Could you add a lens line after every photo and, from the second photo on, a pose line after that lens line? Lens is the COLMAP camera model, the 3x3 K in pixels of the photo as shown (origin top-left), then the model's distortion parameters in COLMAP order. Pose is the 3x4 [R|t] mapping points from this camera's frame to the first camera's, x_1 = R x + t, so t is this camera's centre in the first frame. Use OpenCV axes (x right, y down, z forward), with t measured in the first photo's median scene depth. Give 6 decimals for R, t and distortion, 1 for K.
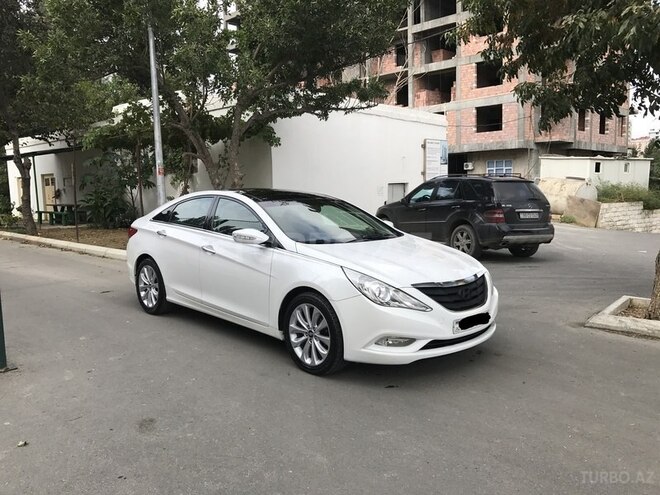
lens RADIAL K [[543.1, 0, 327.2], [0, 543.1, 245.6], [0, 0, 1]] dist [0.010525, -0.000188]
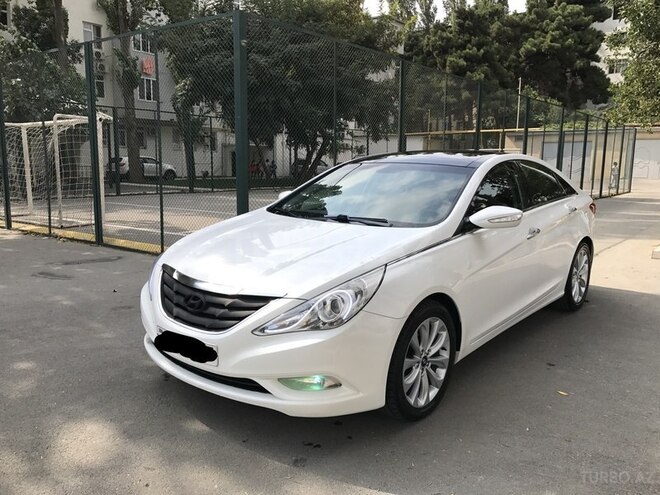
lens RADIAL K [[543.1, 0, 327.2], [0, 543.1, 245.6], [0, 0, 1]] dist [0.010525, -0.000188]
pose [[0.096424, 0.161687, -0.982120, 0.438083], [-0.117713, 0.981646, 0.150052, -0.046847], [0.988355, 0.101140, 0.113687, 0.521411]]
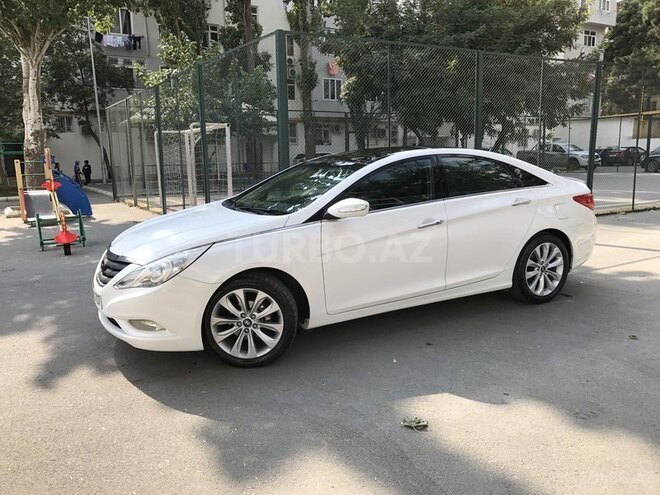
lens RADIAL K [[545.6, 0, 328.5], [0, 545.6, 236.8], [0, 0, 1]] dist [0.044184, -0.064685]
pose [[-0.276528, 0.159471, -0.947682, 0.507089], [-0.080068, 0.978884, 0.188085, -0.085254], [0.957664, 0.127890, -0.257920, 0.804231]]
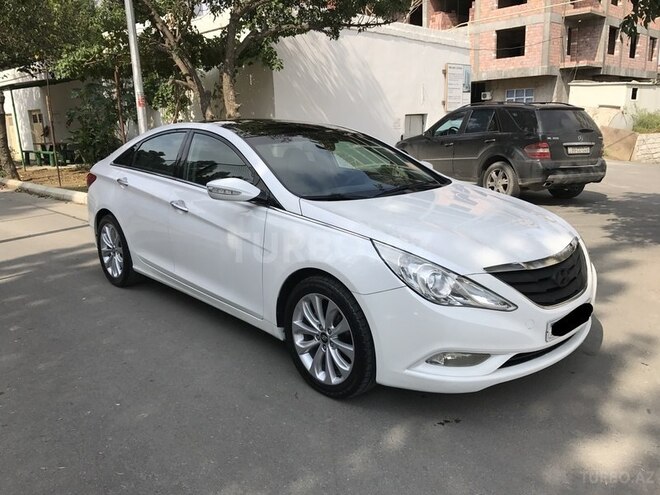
lens RADIAL K [[543.1, 0, 327.2], [0, 543.1, 245.6], [0, 0, 1]] dist [0.010525, -0.000188]
pose [[0.999811, -0.009338, -0.017064, -0.006963], [0.011274, 0.993053, 0.117125, -0.013820], [0.015852, -0.117295, 0.992971, 0.171013]]
